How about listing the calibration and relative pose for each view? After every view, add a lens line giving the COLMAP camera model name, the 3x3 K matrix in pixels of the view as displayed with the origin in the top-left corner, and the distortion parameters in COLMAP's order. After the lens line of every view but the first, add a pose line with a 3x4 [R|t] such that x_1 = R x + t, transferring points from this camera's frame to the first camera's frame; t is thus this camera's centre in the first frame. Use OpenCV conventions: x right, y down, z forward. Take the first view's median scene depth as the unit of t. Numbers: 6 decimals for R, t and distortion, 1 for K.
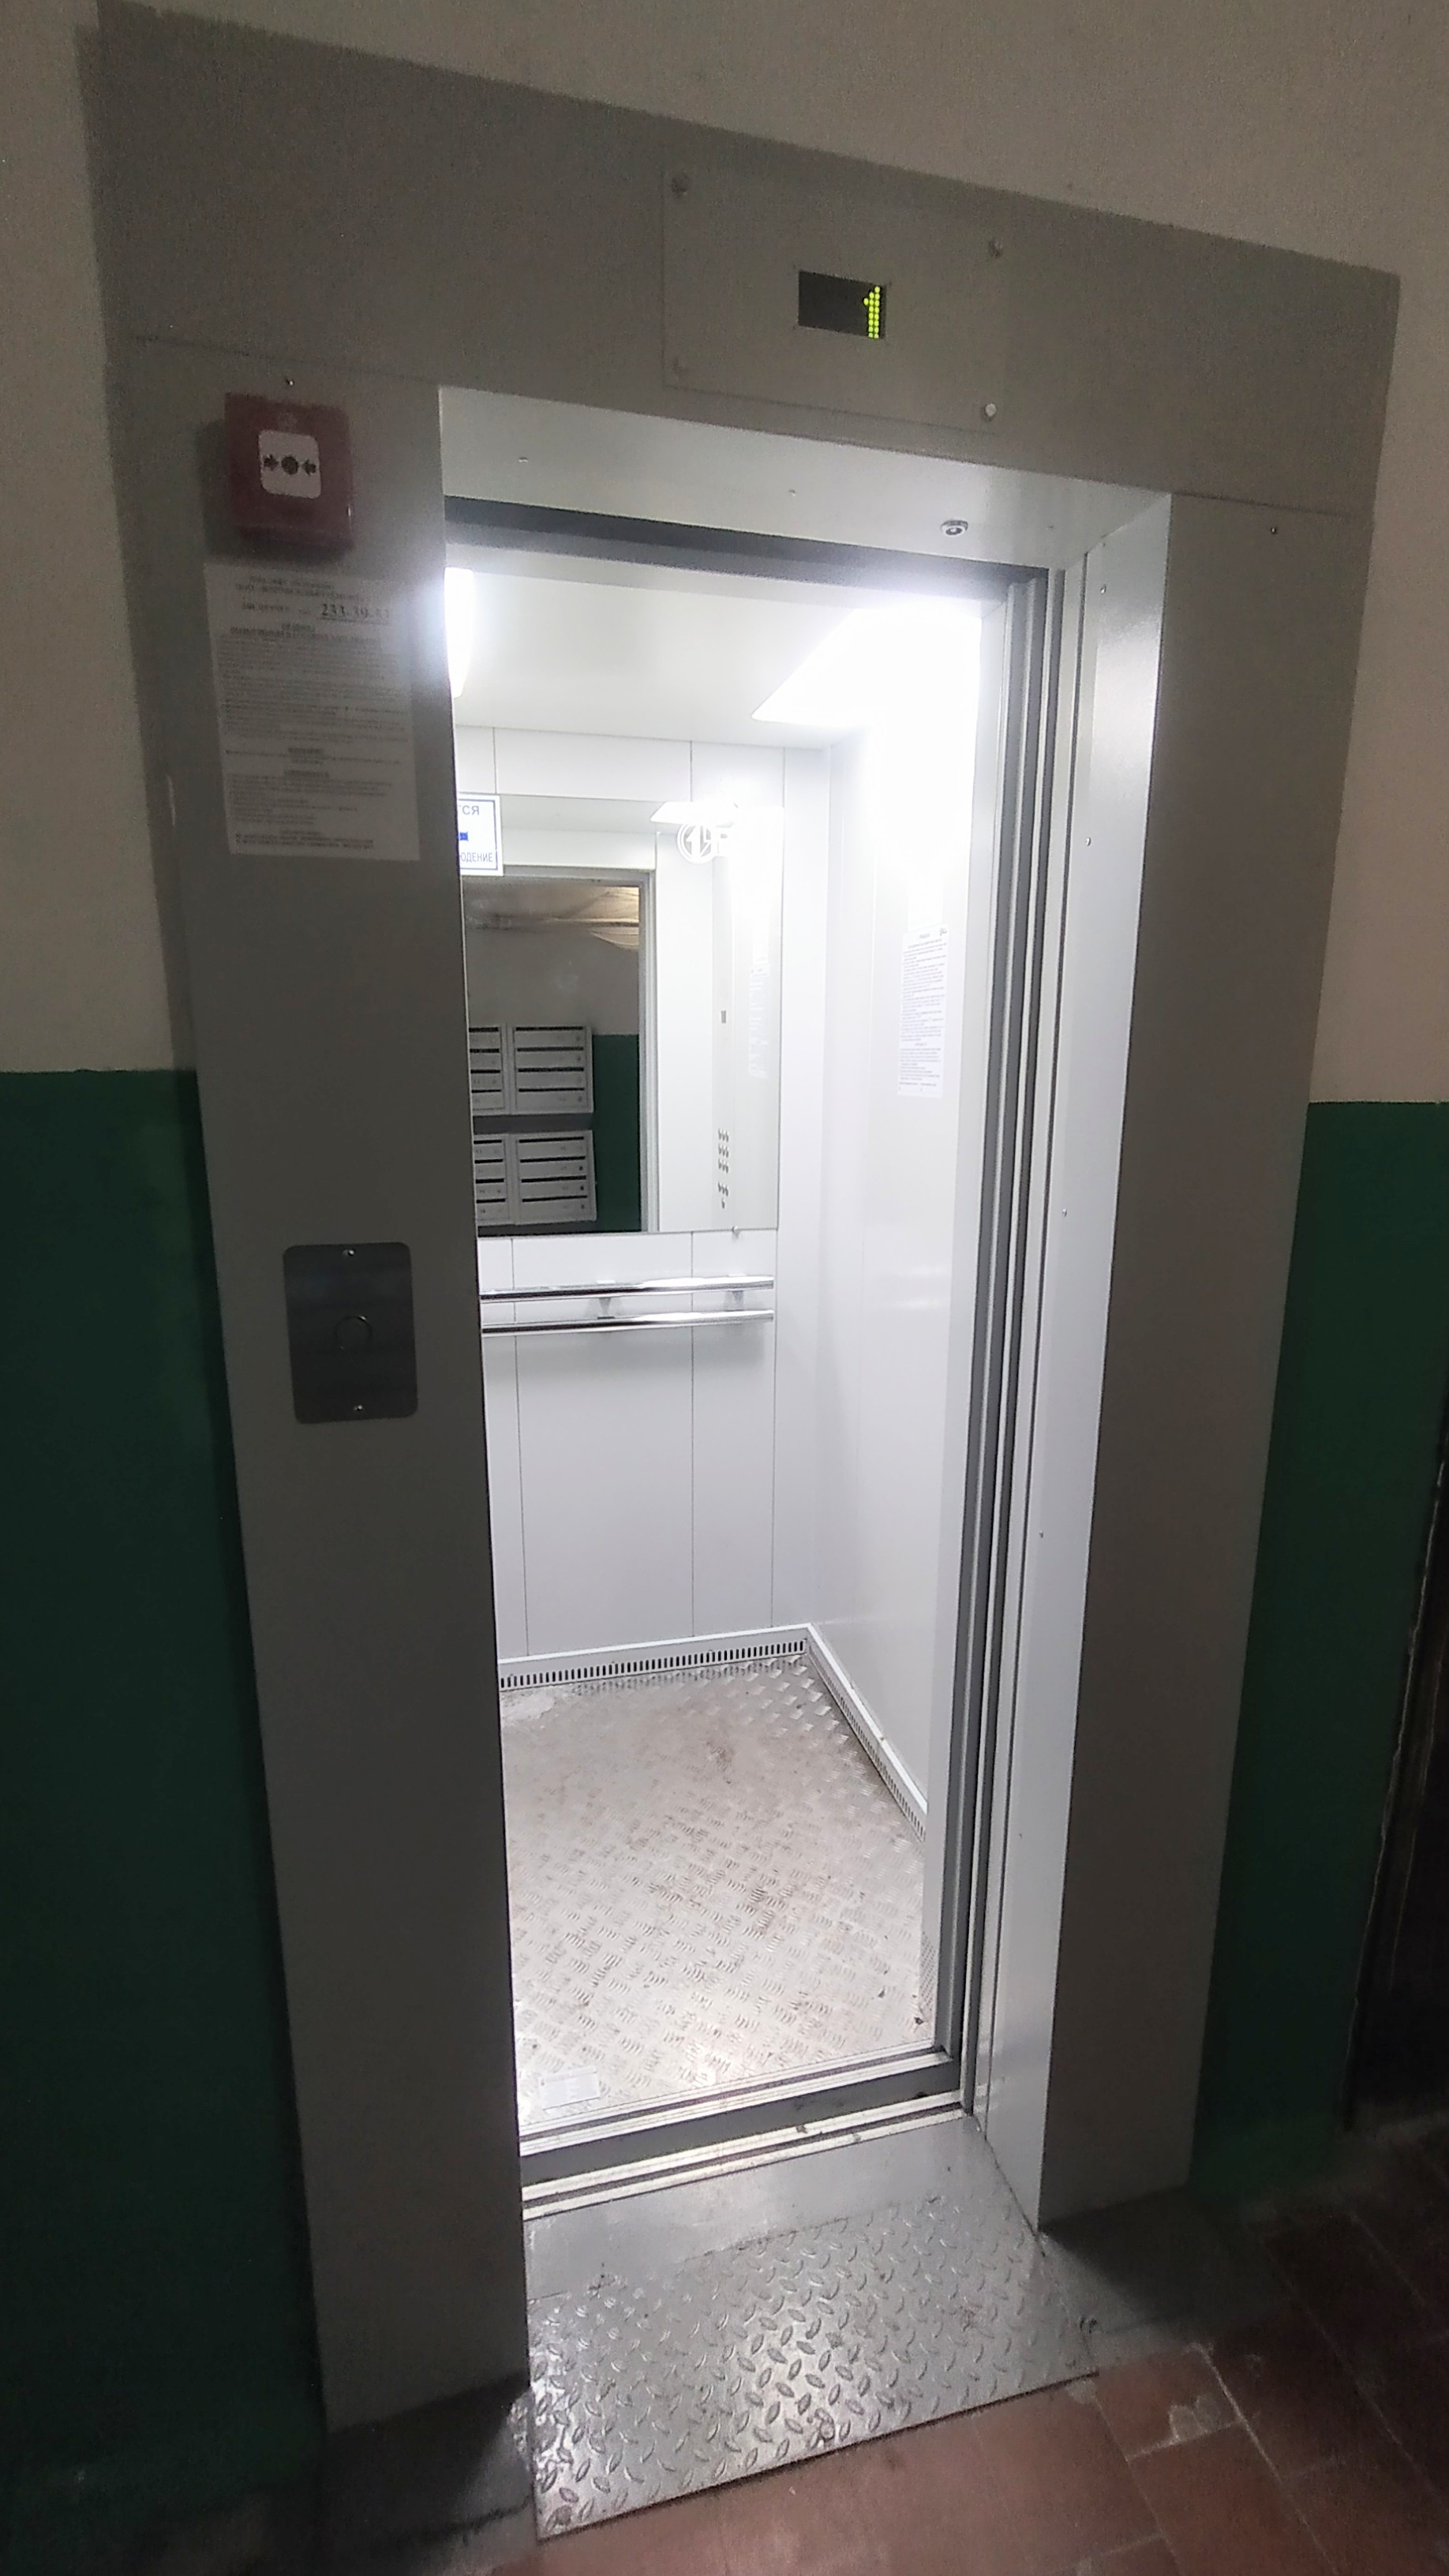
lens RADIAL K [[1143.4, 0, 728.4], [0, 1143.4, 1295.3], [0, 0, 1]] dist [0.001741, 0.000212]
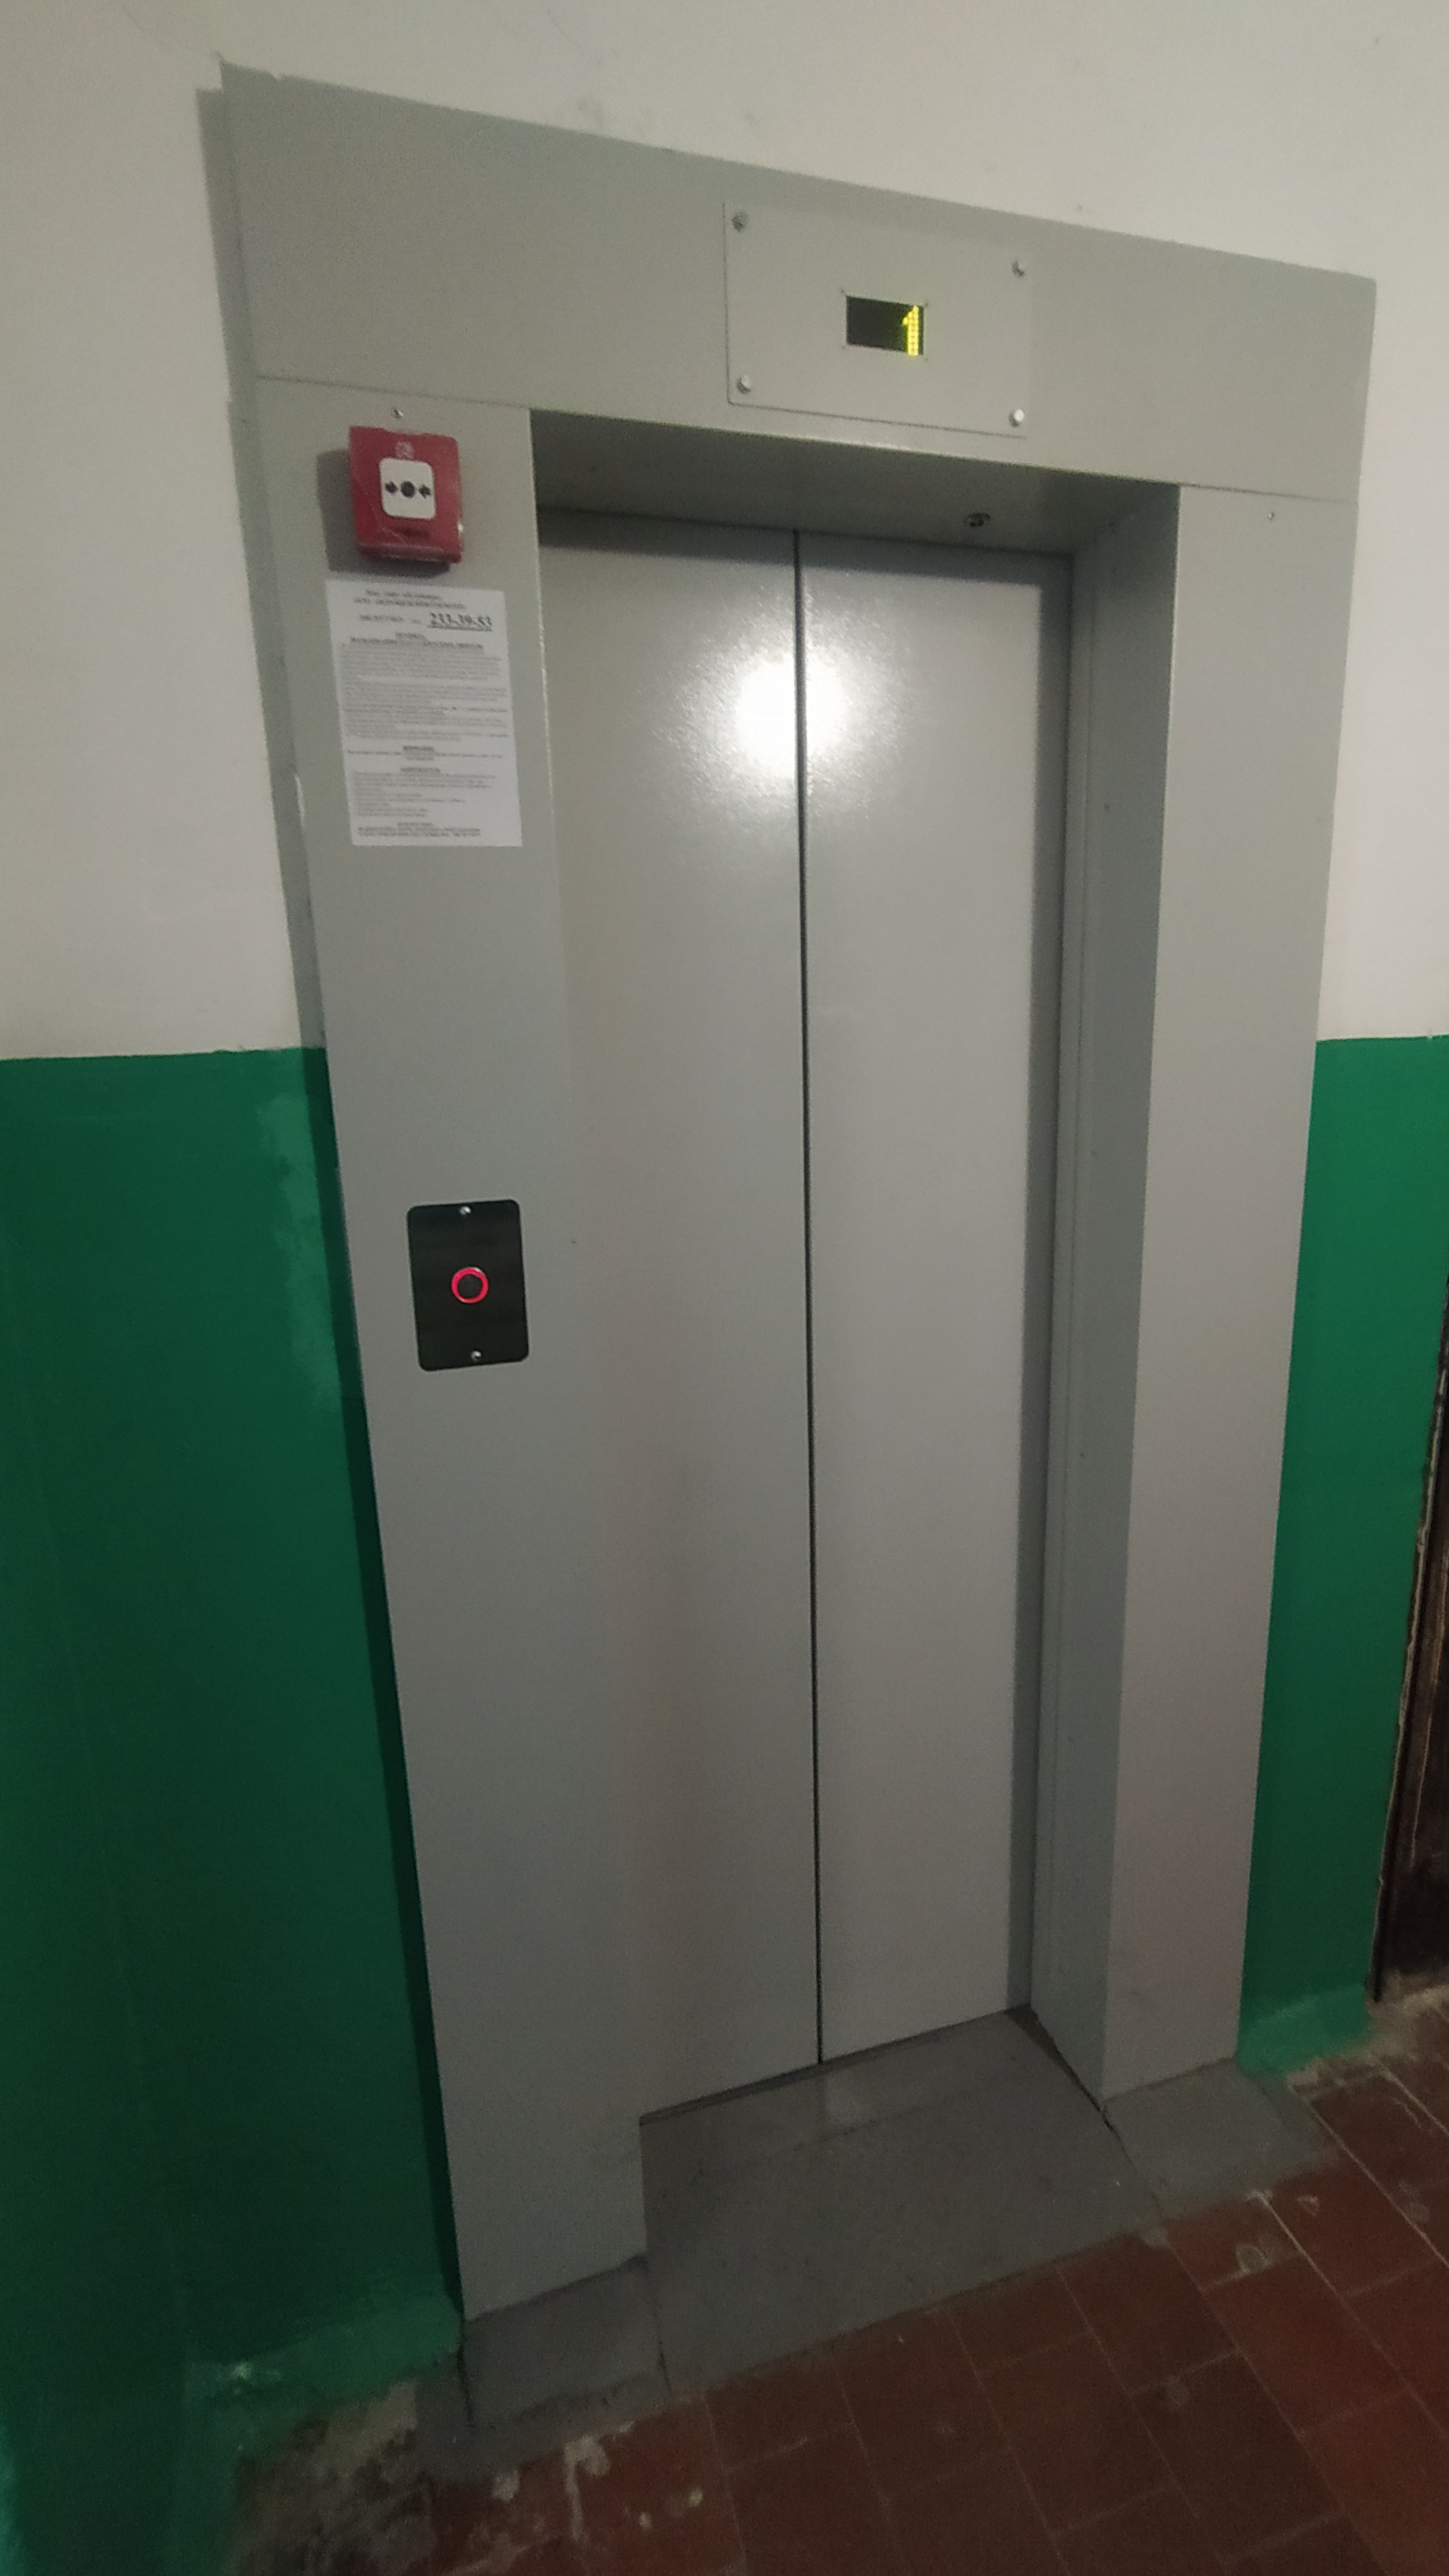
lens RADIAL K [[1161.9, 0, 724.5], [0, 1161.9, 1288.0], [0, 0, 1]] dist [-0.000459, 0.001117]
pose [[0.998471, -0.045895, 0.030799, -0.130581], [0.045597, 0.998907, 0.010323, 0.037926], [-0.031239, -0.008903, 0.999472, -0.115799]]
